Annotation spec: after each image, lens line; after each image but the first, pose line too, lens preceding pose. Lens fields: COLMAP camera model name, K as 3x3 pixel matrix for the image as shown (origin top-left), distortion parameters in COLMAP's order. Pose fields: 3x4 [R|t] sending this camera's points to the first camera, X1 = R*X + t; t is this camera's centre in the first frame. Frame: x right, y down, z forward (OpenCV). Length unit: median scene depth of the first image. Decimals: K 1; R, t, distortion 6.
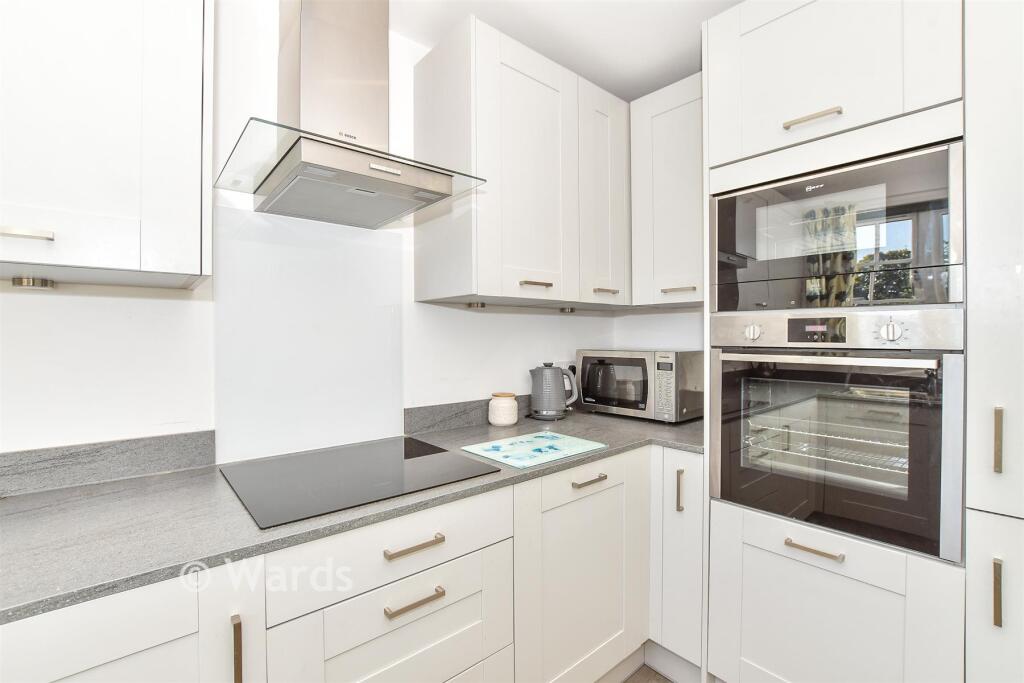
lens RADIAL K [[452.1, 0, 509.6], [0, 452.1, 337.6], [0, 0, 1]] dist [0.000304, -0.000075]
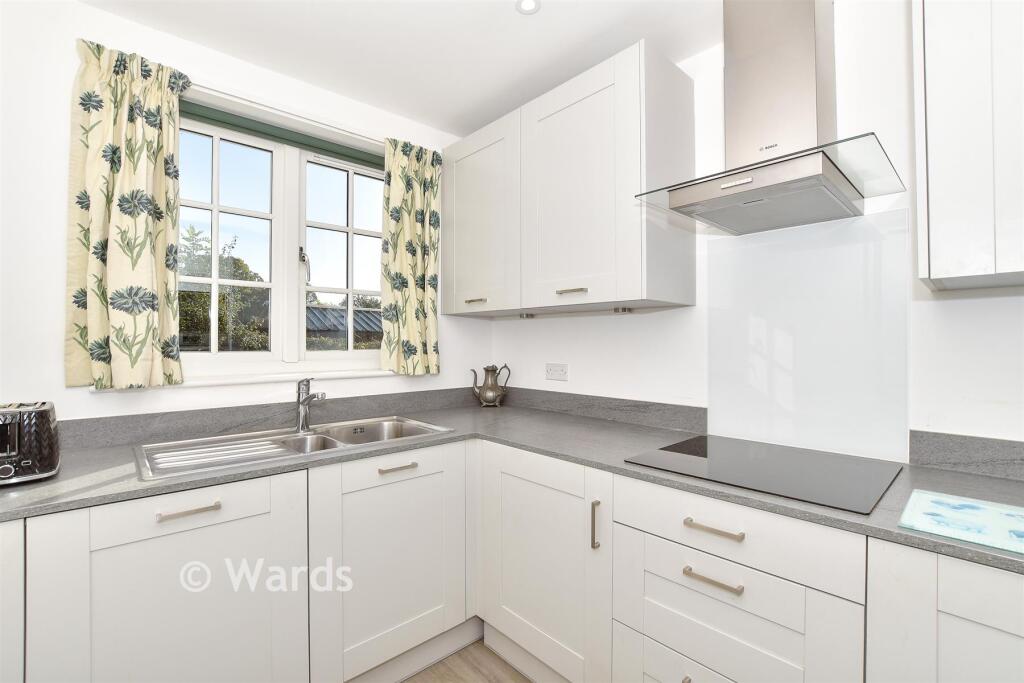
lens RADIAL K [[452.1, 0, 509.6], [0, 452.1, 337.6], [0, 0, 1]] dist [0.000304, -0.000075]
pose [[0.042535, -0.010254, -0.999042, 0.724692], [-0.002274, 0.999944, -0.010360, 0.012733], [0.999092, 0.002712, 0.042510, 0.395968]]
